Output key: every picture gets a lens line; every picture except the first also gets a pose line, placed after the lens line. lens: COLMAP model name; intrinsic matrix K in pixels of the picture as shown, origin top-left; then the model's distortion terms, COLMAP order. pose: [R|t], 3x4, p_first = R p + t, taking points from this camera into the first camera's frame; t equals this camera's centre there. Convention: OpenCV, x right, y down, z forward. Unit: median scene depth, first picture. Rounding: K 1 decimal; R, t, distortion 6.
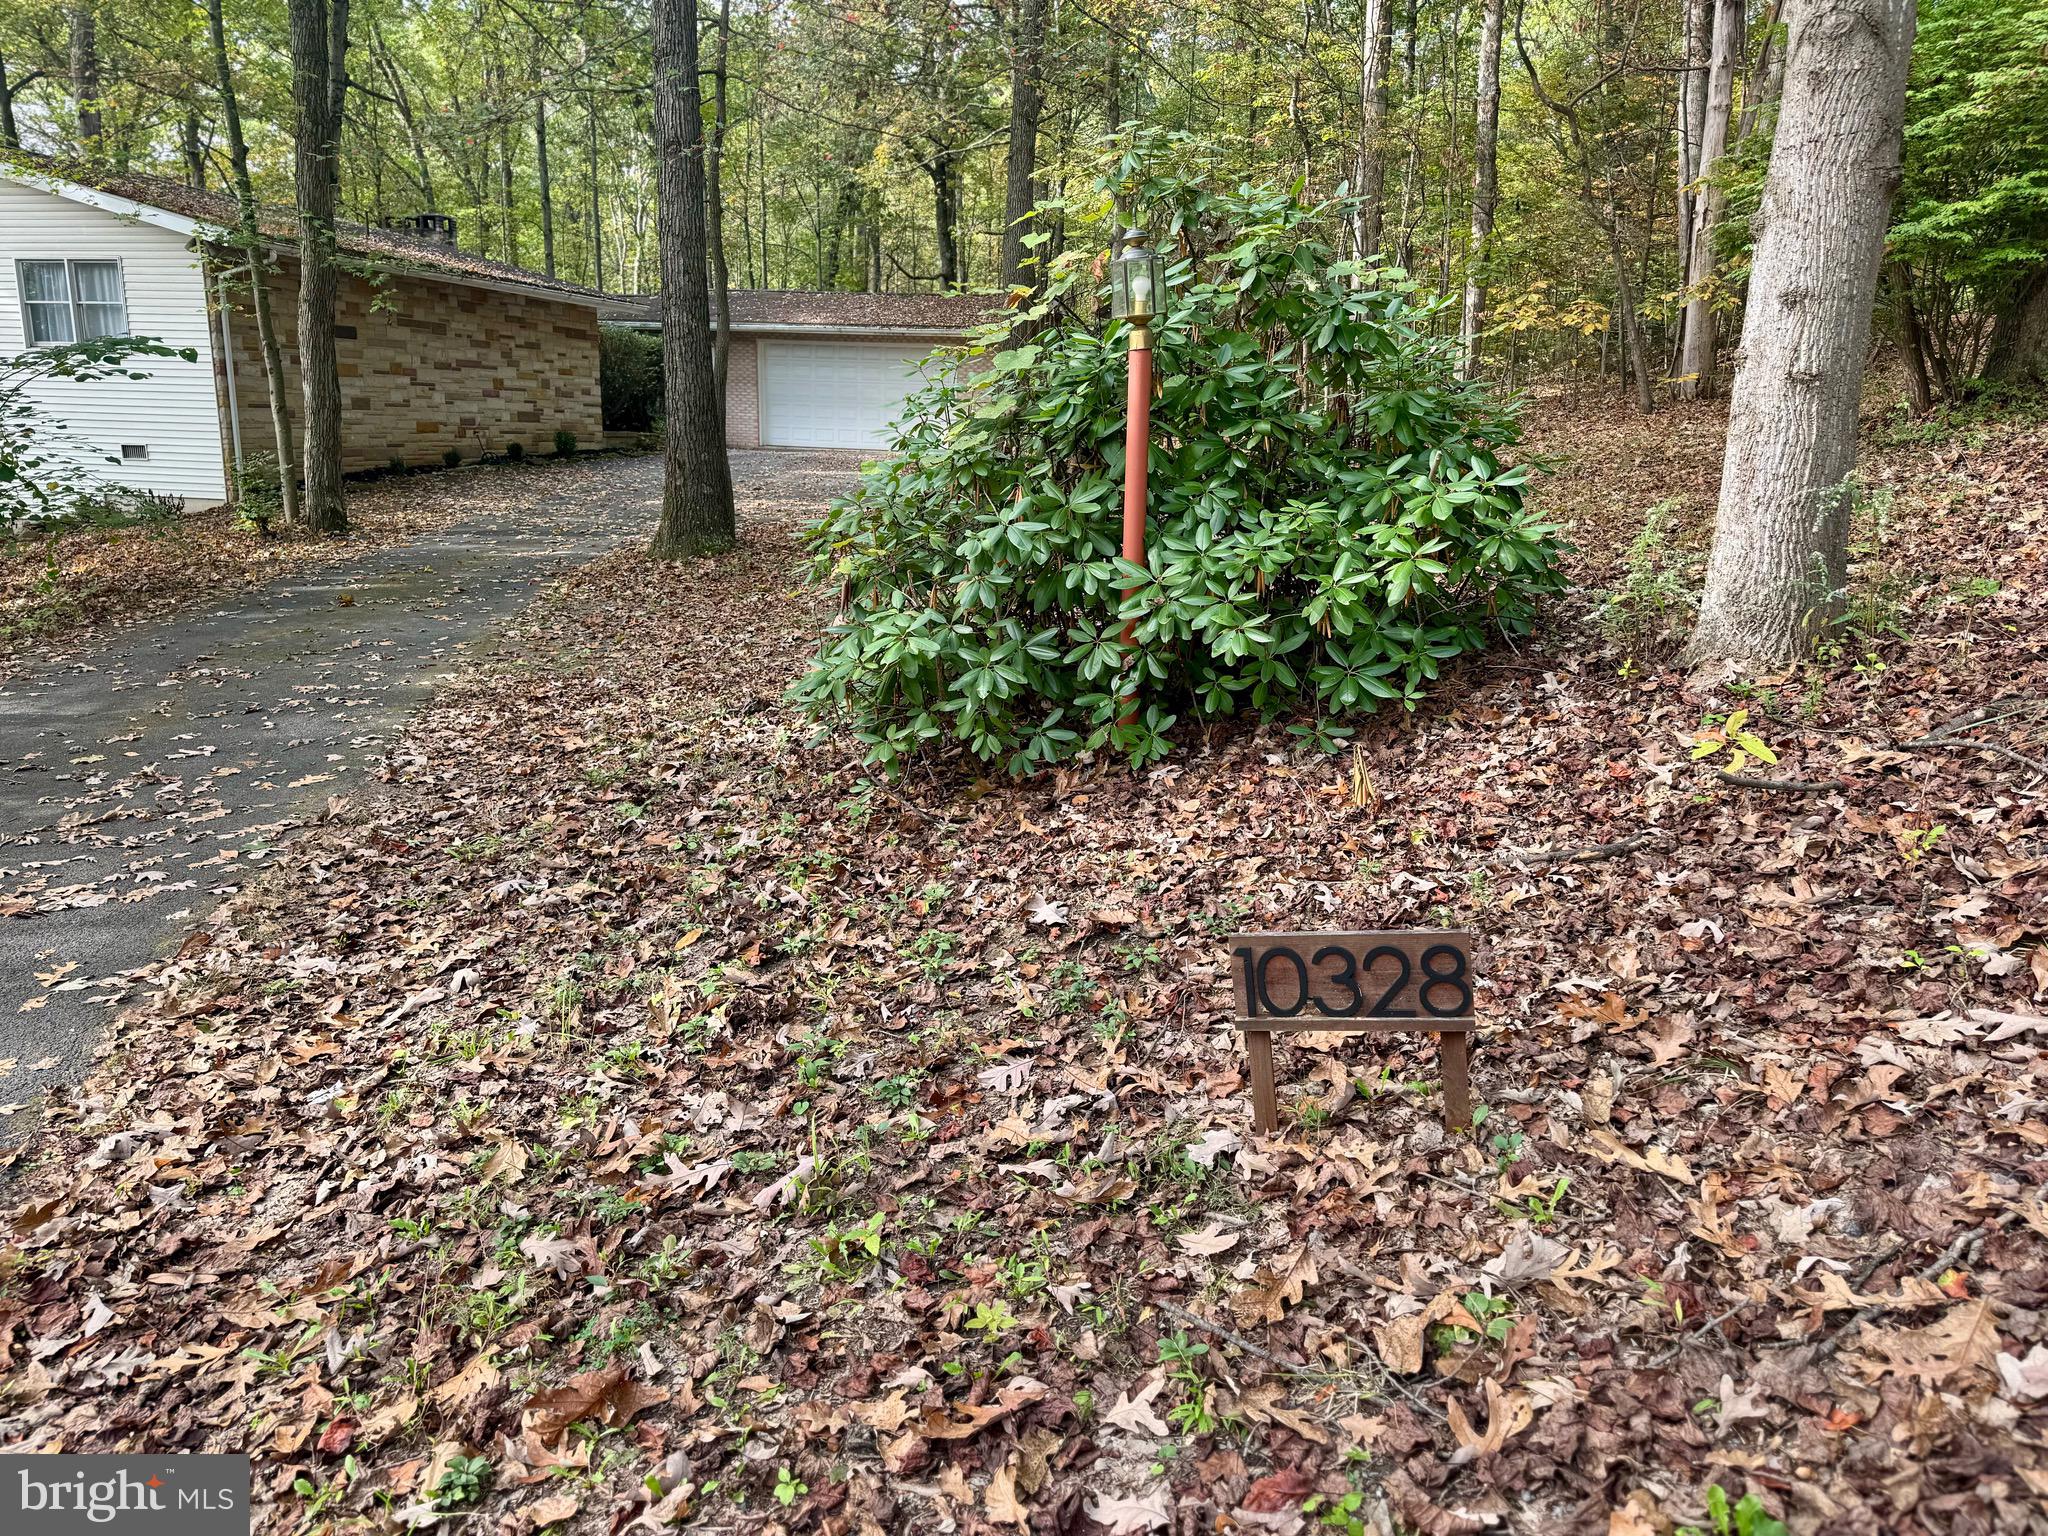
lens RADIAL K [[1431.4, 0, 1024.0], [0, 1431.4, 768.0], [0, 0, 1]] dist [0.109673, -0.153467]
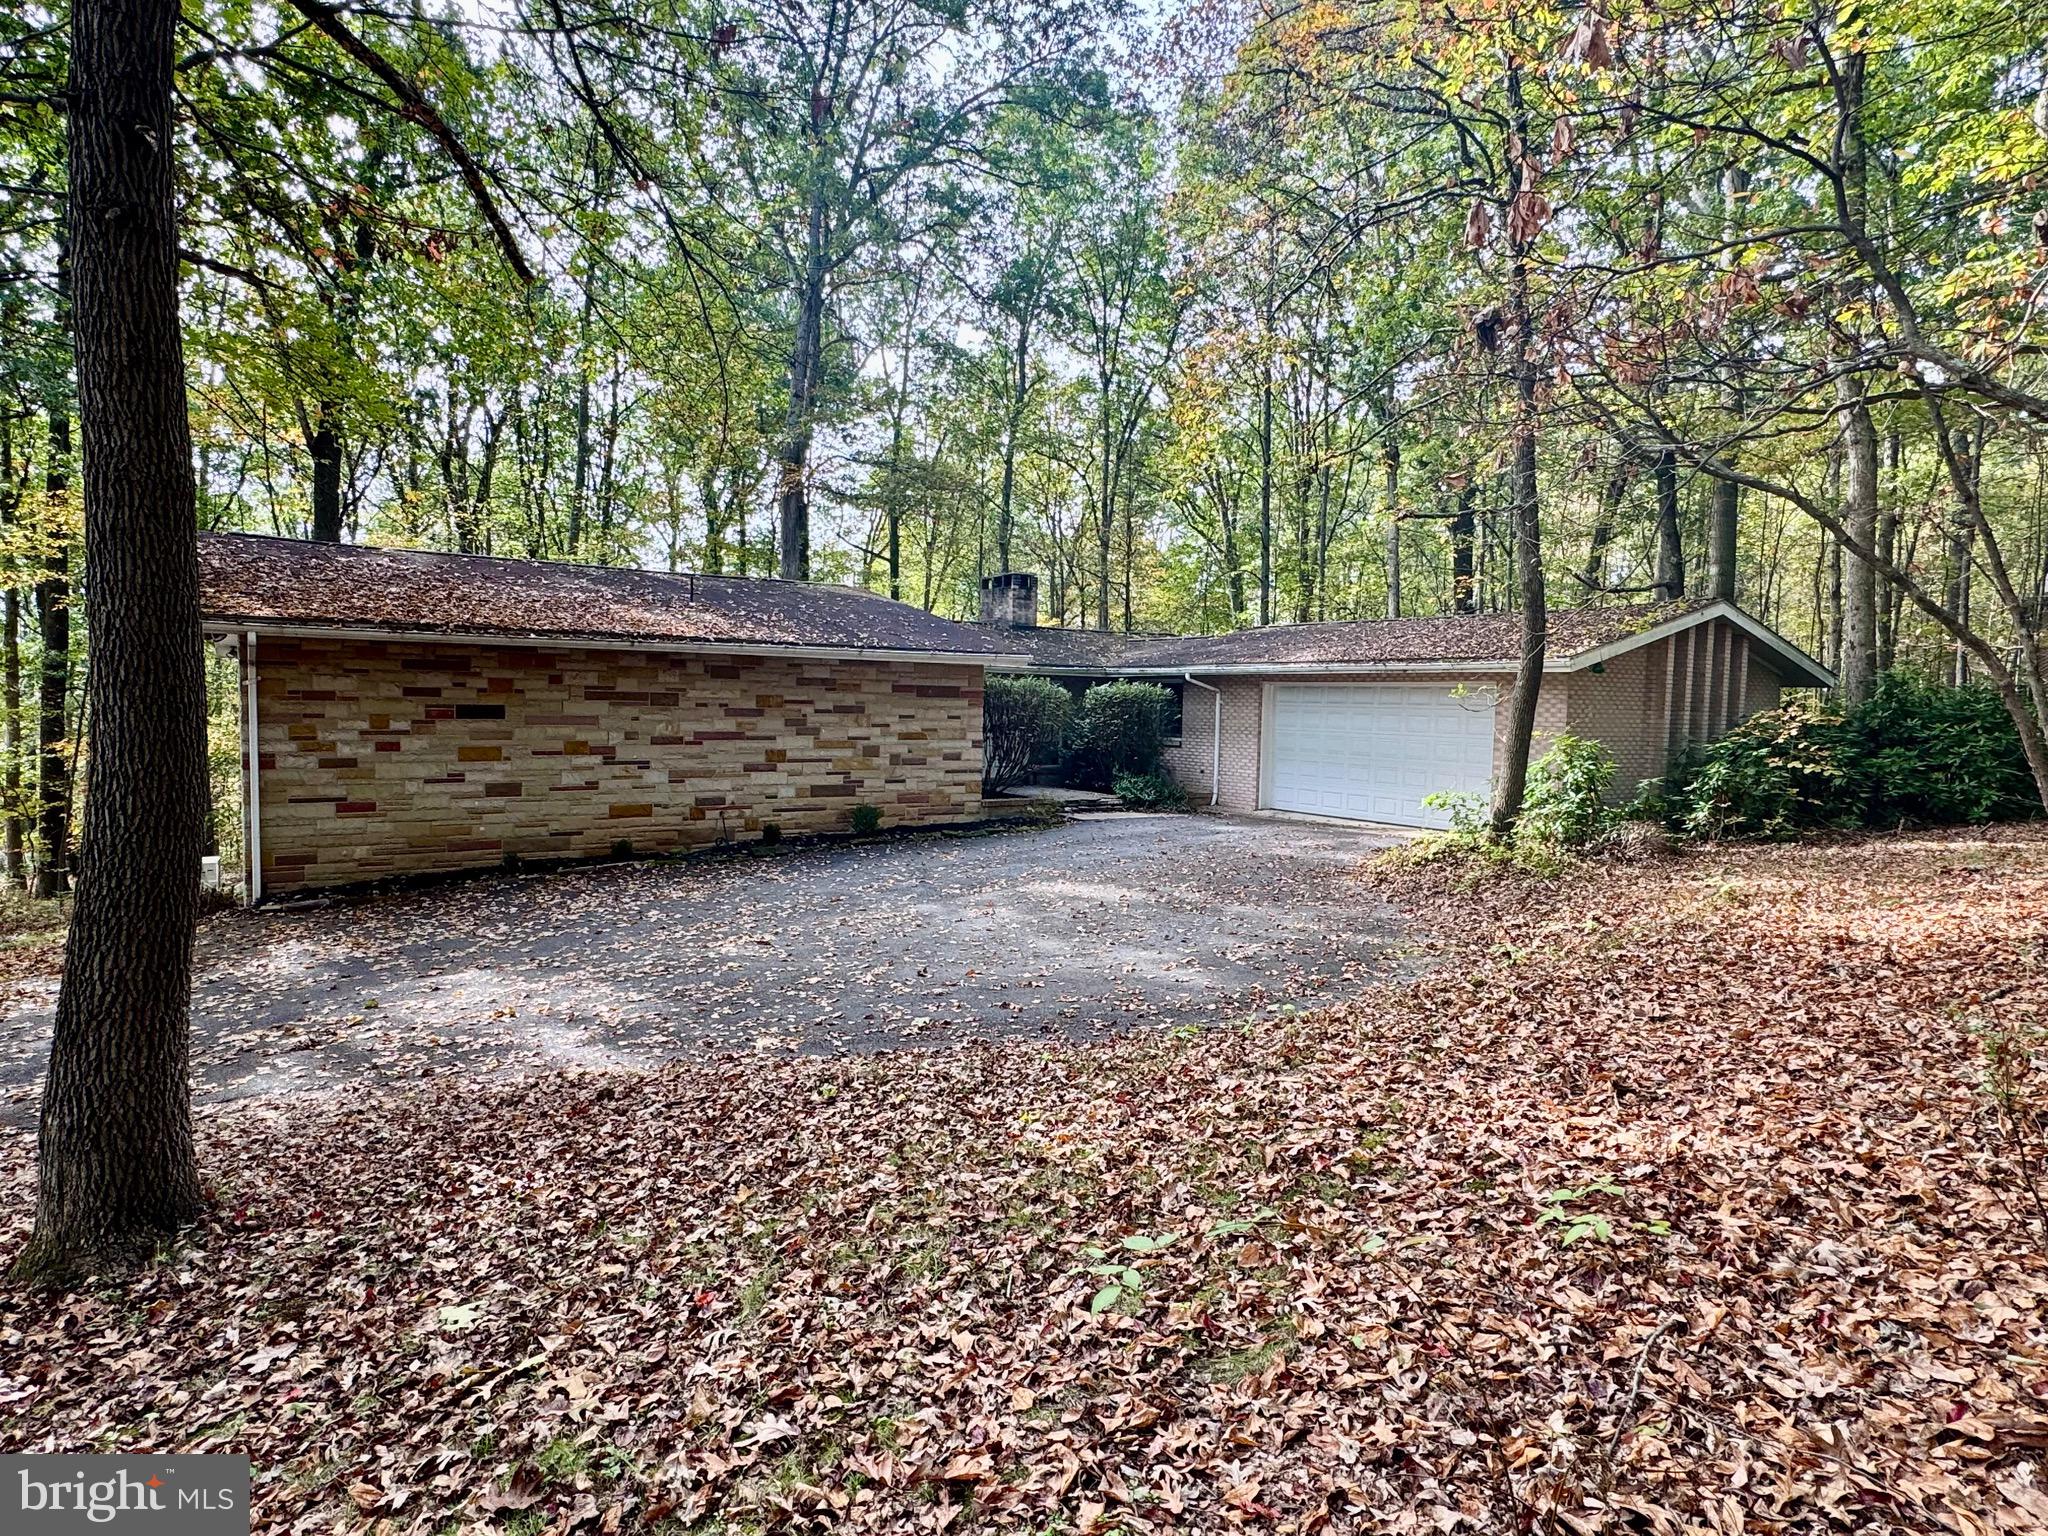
lens RADIAL K [[1127.6, 0, 1024.0], [0, 1127.6, 768.0], [0, 0, 1]] dist [0.004557, 0.001418]
pose [[0.720873, 0.023982, -0.692652, 1.078332], [-0.159829, 0.978216, -0.132472, -1.040150], [0.674386, 0.206202, 0.709002, 3.405371]]
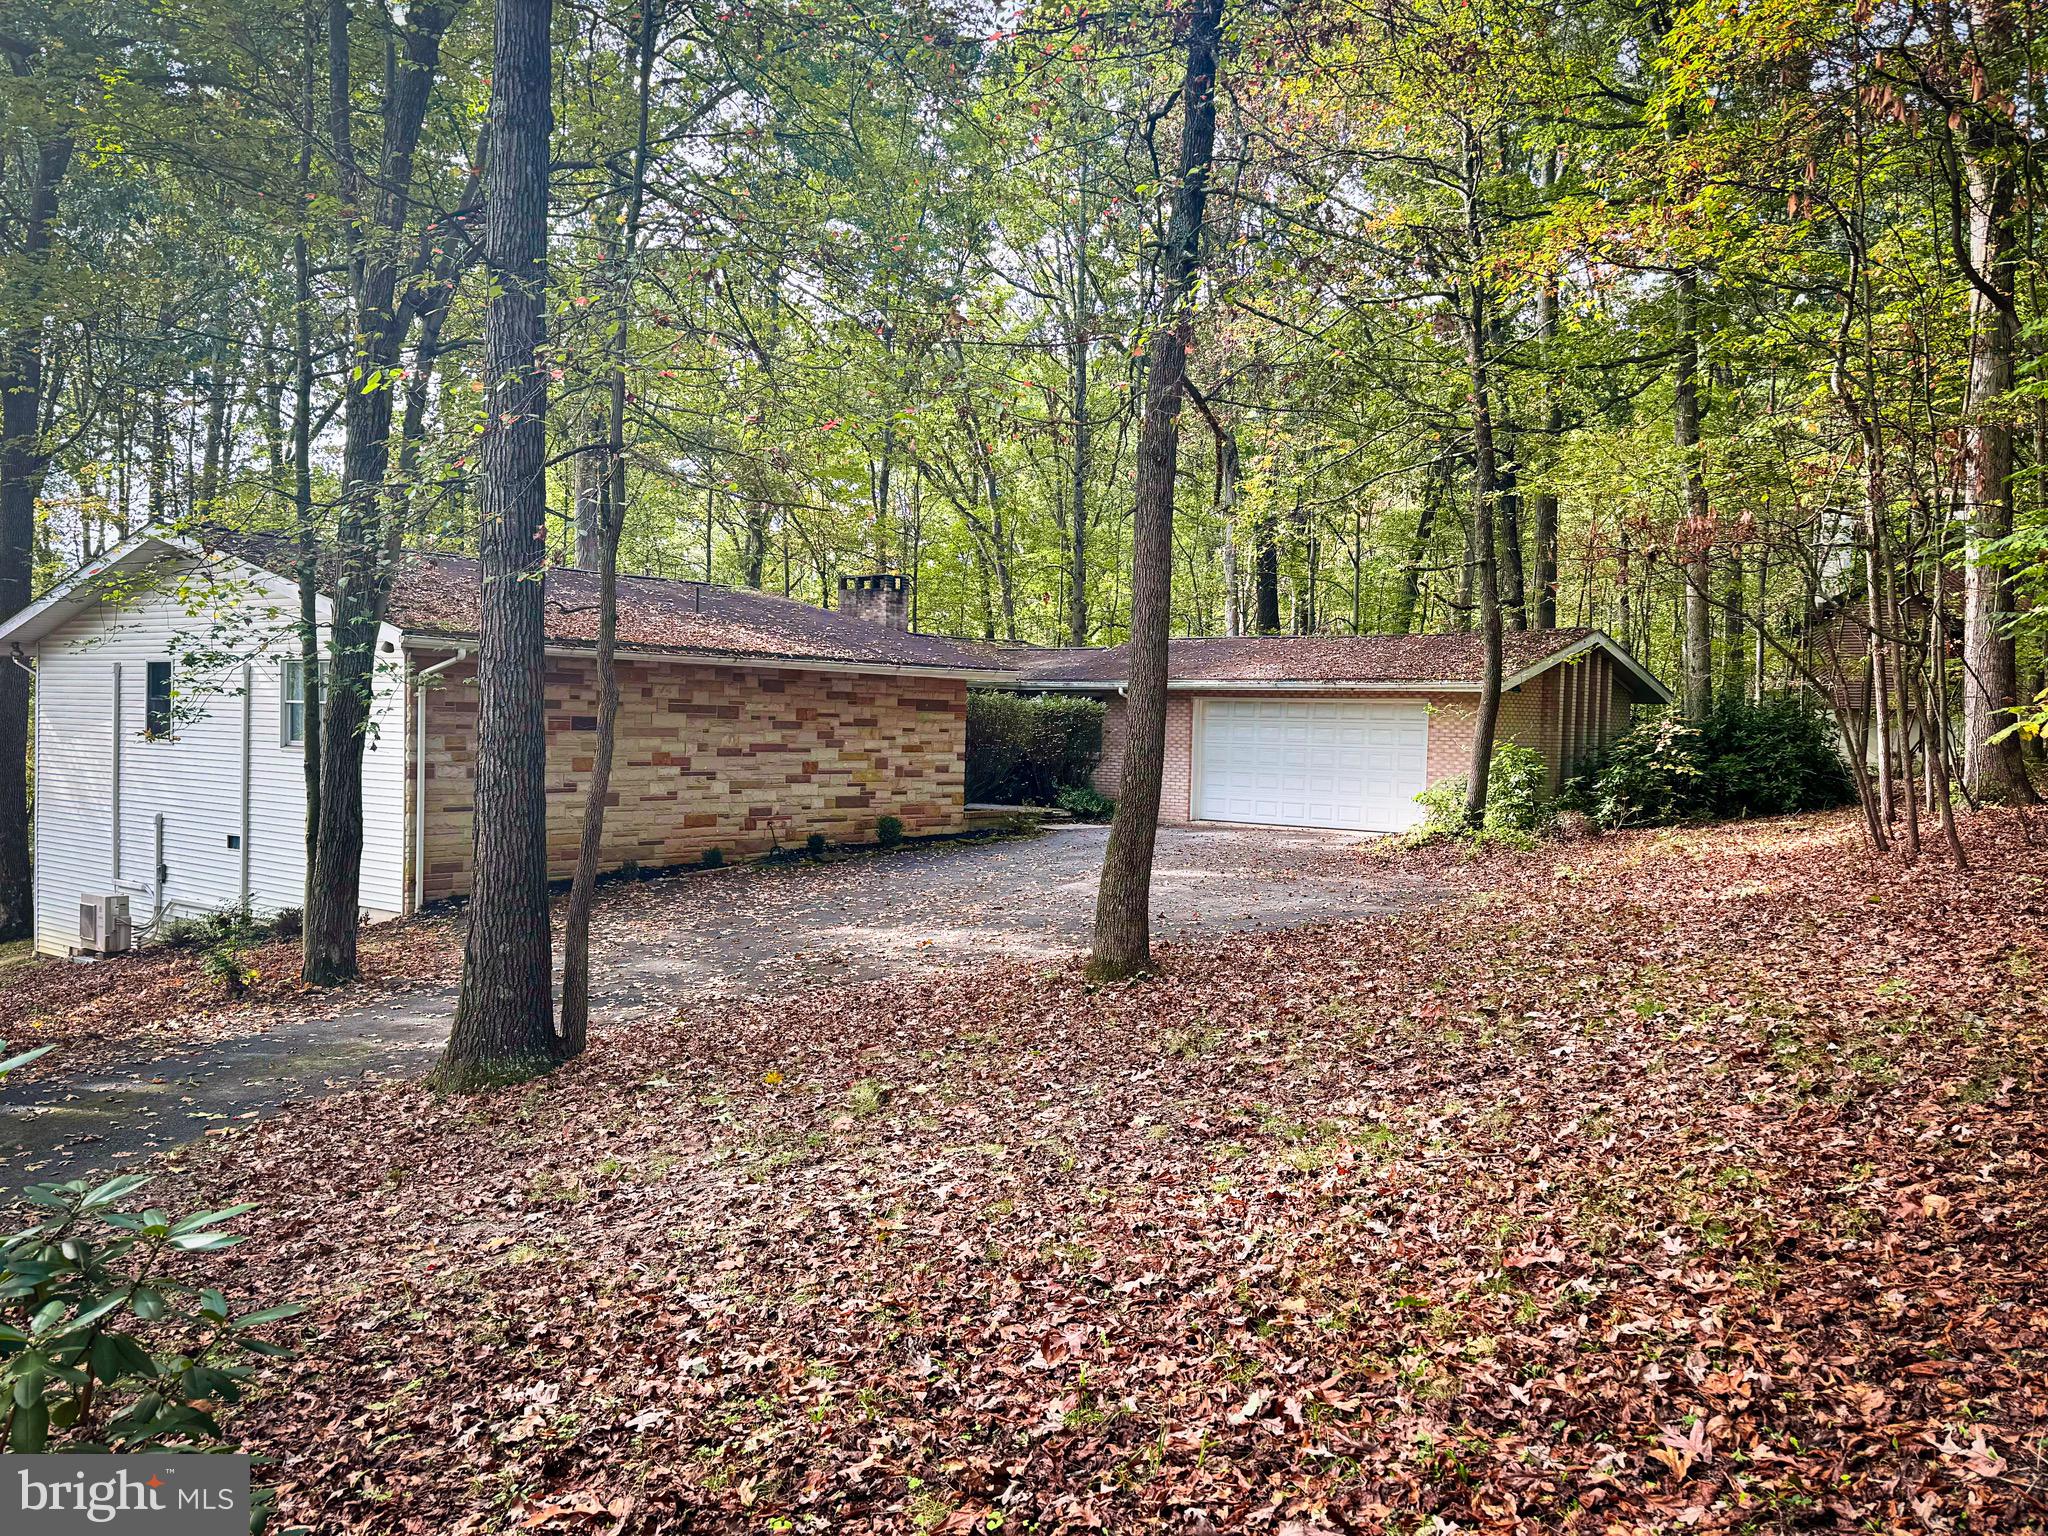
lens RADIAL K [[1620.8, 0, 1024.0], [0, 1620.8, 768.0], [0, 0, 1]] dist [0.110630, -0.000759]
pose [[0.895800, 0.001966, -0.444452, 1.000724], [-0.099615, 0.975438, -0.196461, -0.460574], [0.433150, 0.220264, 0.873994, 1.106588]]
